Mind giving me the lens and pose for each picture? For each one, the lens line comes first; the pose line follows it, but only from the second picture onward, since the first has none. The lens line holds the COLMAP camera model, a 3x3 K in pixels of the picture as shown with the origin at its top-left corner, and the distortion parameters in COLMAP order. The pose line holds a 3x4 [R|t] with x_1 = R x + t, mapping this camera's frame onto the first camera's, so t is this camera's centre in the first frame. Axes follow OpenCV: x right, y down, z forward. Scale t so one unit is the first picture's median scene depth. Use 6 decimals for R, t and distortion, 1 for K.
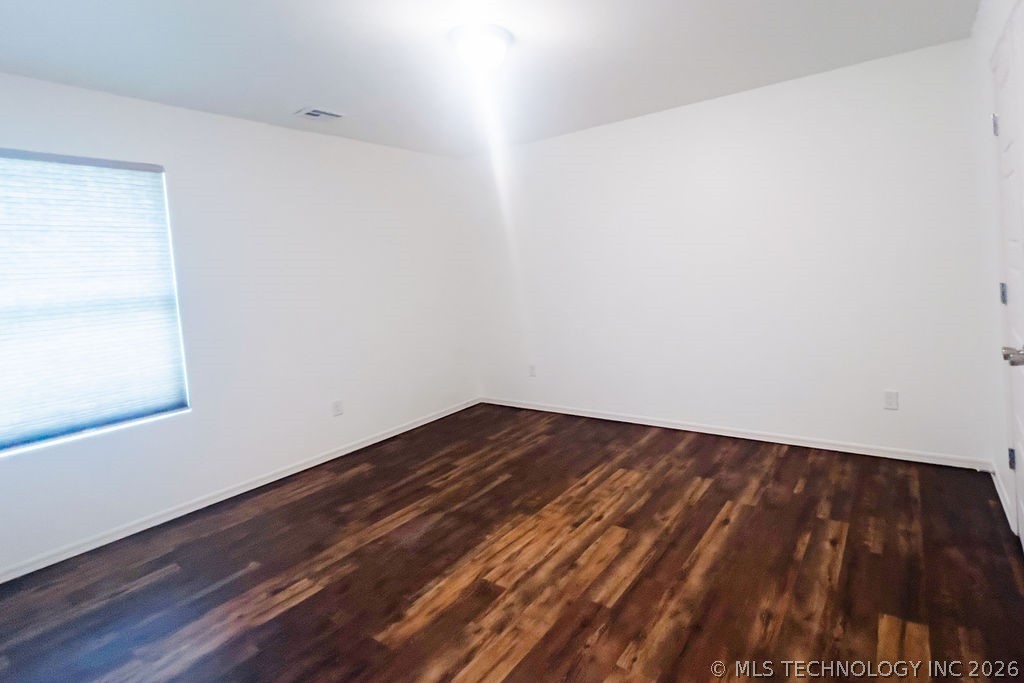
lens RADIAL K [[442.4, 0, 510.9], [0, 442.4, 341.7], [0, 0, 1]] dist [-0.003841, -0.000678]
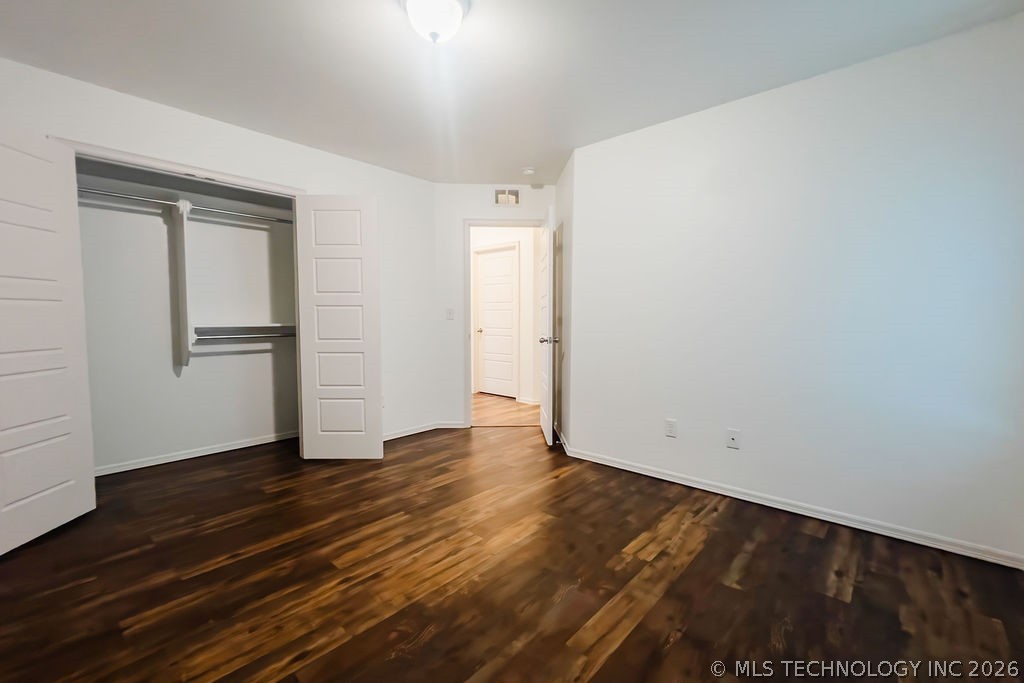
lens RADIAL K [[442.4, 0, 513.2], [0, 442.4, 341.1], [0, 0, 1]] dist [-0.003841, -0.000678]
pose [[-0.997542, 0.065949, 0.023689, -0.189588], [0.069445, 0.975589, 0.208335, -0.222483], [-0.009371, 0.209468, -0.977771, 1.875703]]
